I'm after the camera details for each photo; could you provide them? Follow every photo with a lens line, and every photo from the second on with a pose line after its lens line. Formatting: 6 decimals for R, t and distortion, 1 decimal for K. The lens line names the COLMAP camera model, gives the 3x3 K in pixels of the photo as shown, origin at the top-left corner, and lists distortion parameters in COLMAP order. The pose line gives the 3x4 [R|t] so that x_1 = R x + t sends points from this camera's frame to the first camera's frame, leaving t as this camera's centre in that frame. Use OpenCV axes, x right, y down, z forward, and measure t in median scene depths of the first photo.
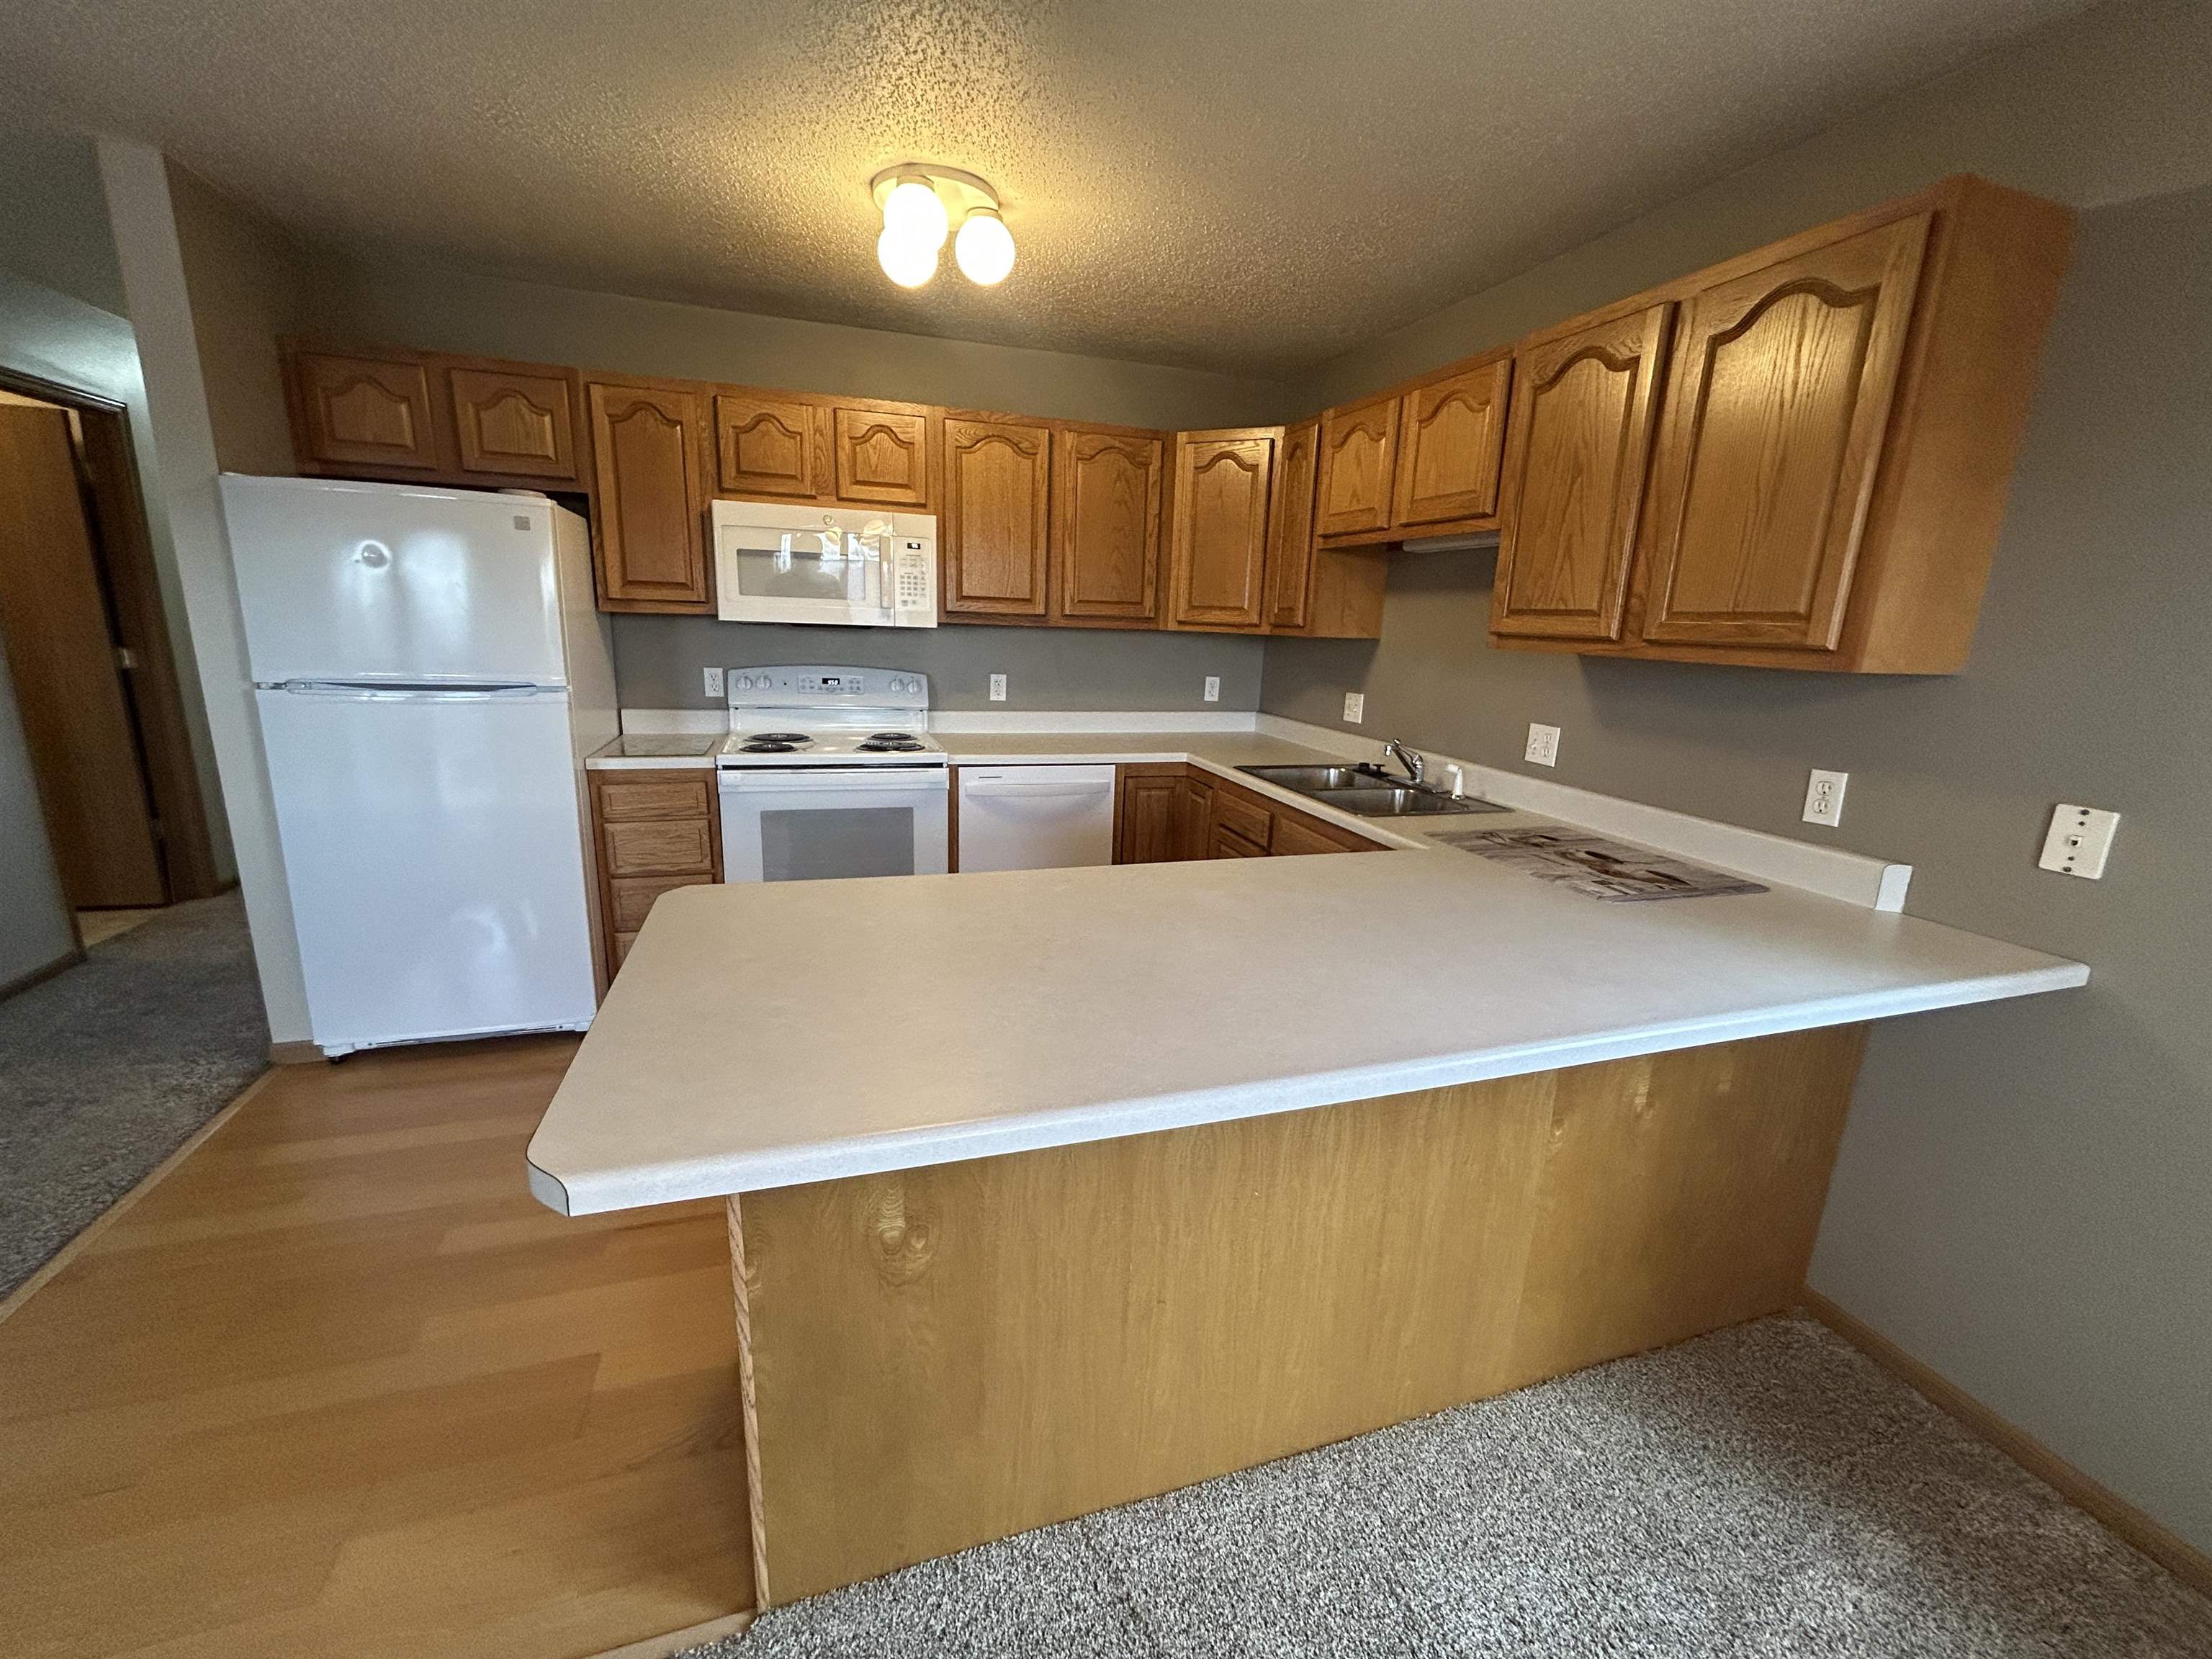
lens RADIAL K [[892.3, 0, 1117.7], [0, 892.3, 824.2], [0, 0, 1]] dist [-0.001317, -0.001188]
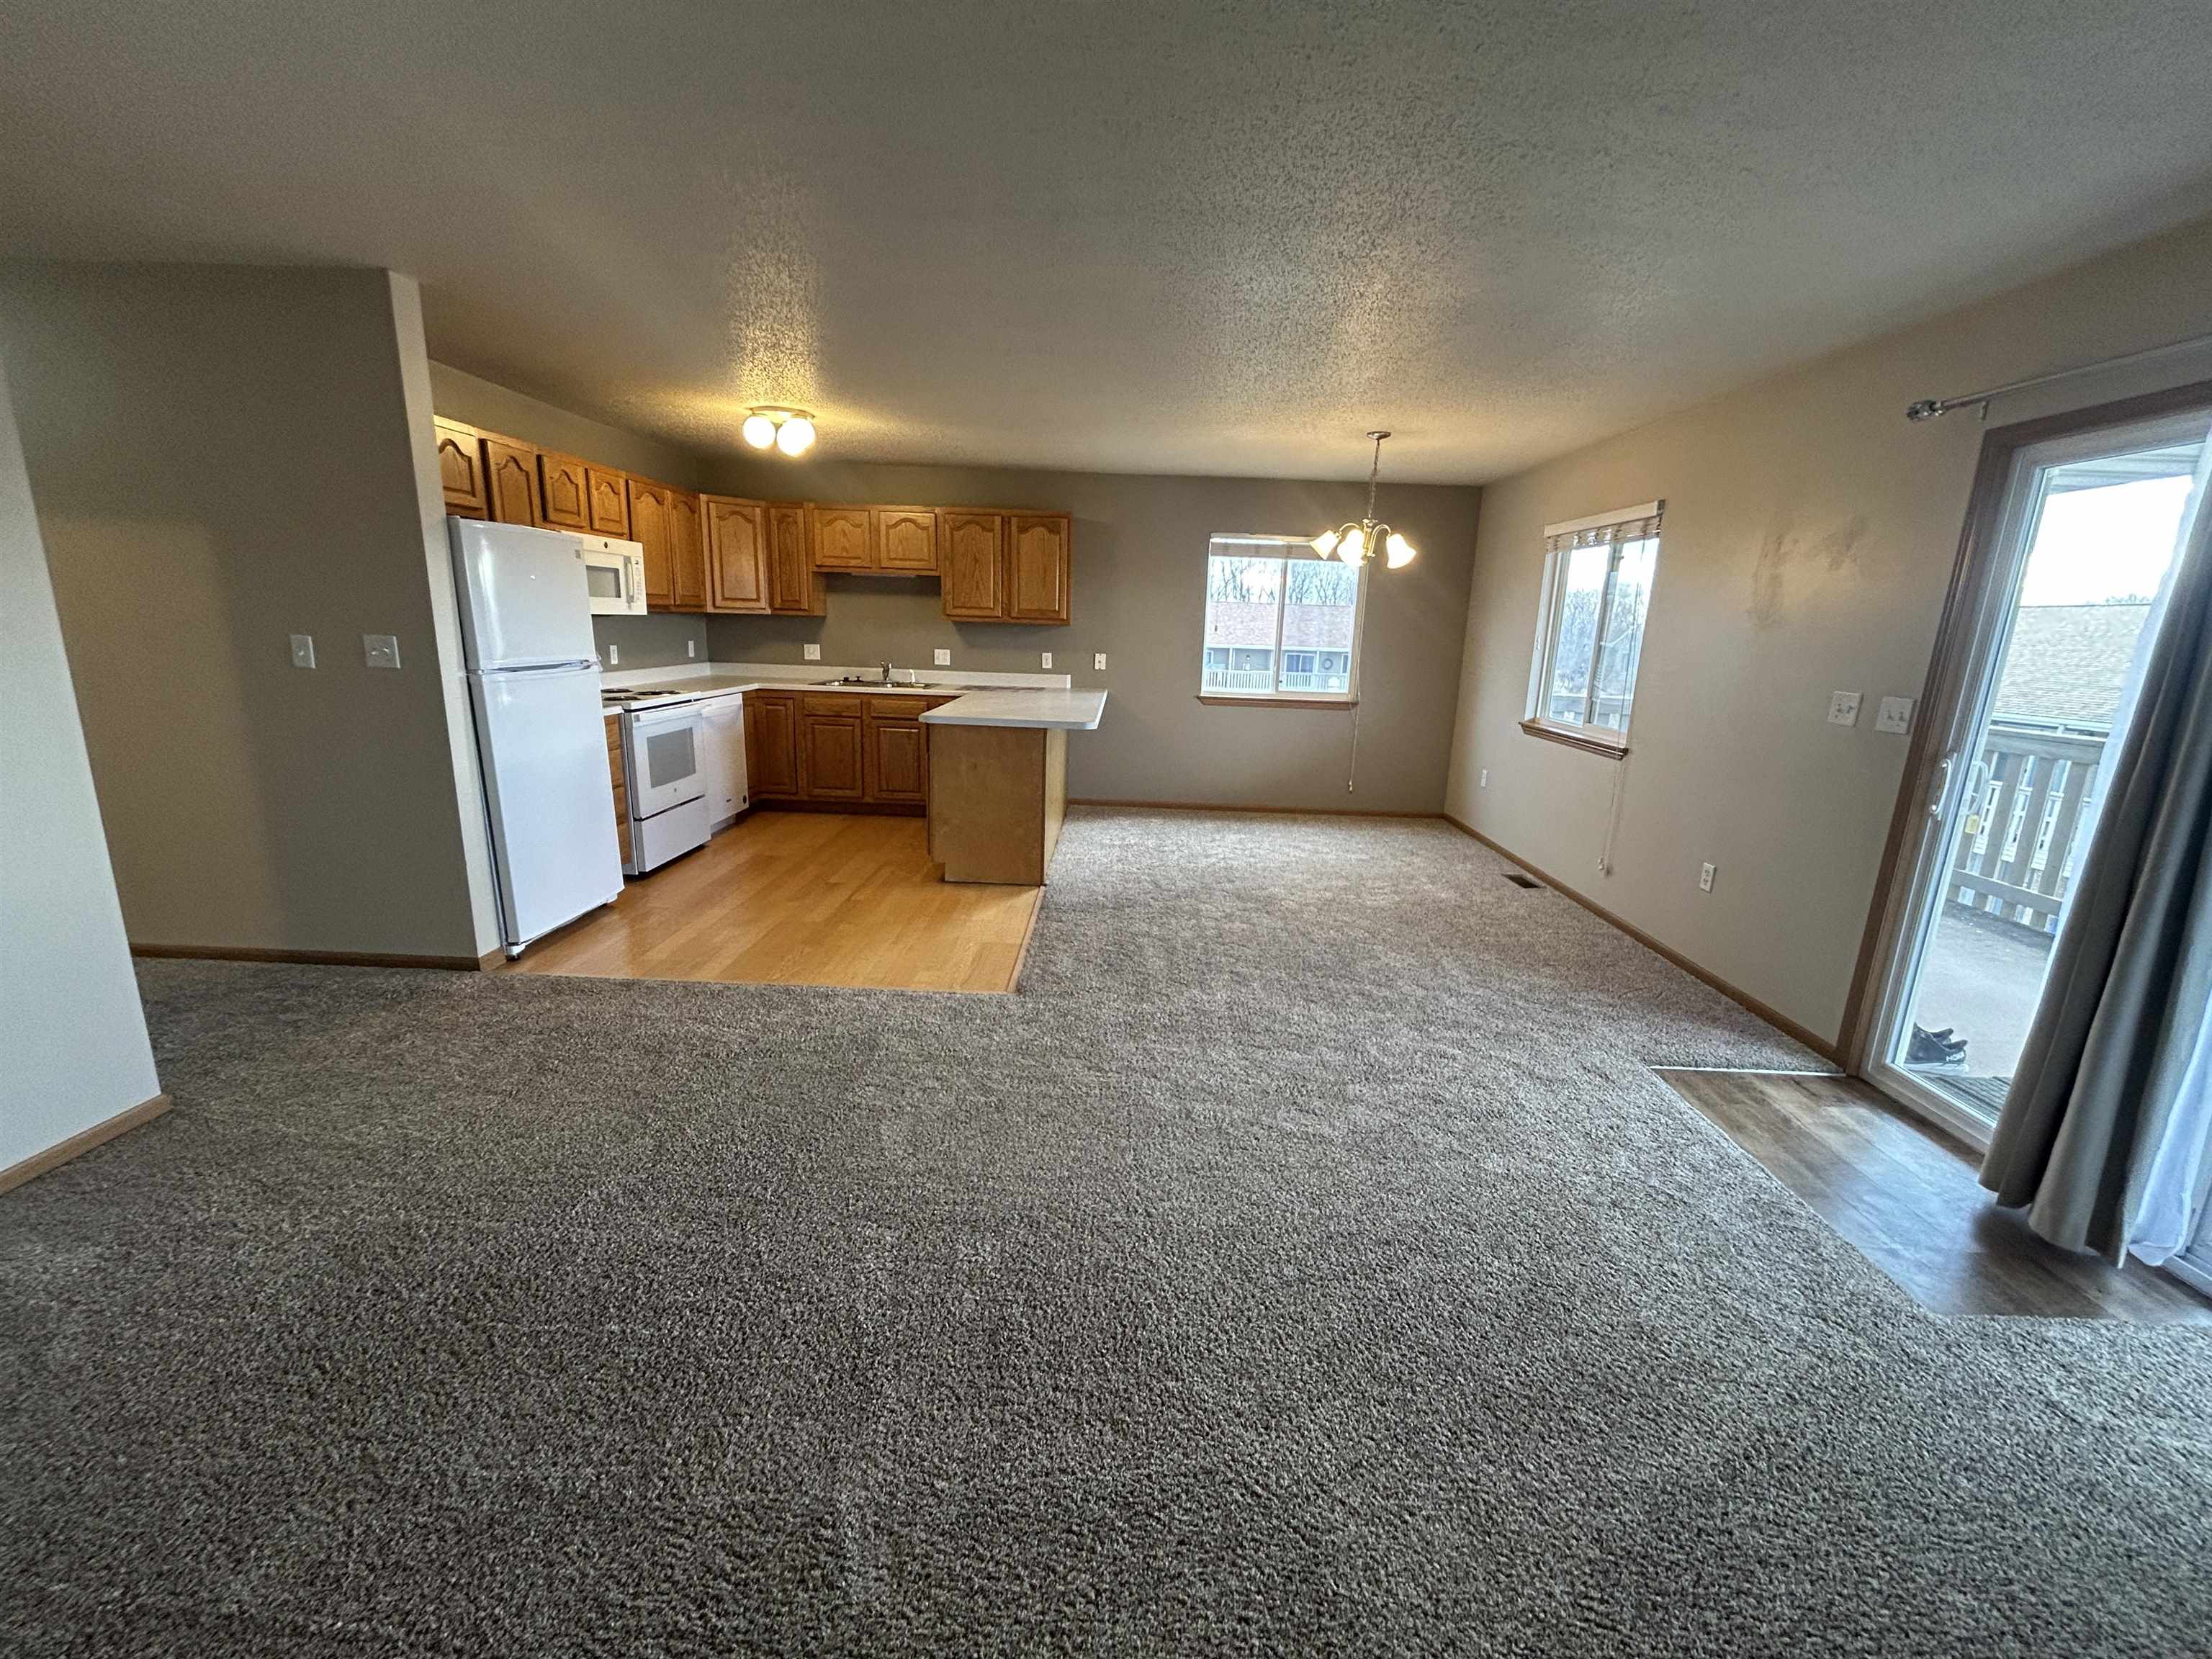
lens RADIAL K [[892.3, 0, 1111.4], [0, 892.3, 824.3], [0, 0, 1]] dist [-0.001317, -0.001188]
pose [[0.337555, -0.235684, 0.911323, -1.540737], [0.193518, 0.964843, 0.177846, 0.011187], [-0.921199, 0.116325, 0.371296, -0.295033]]
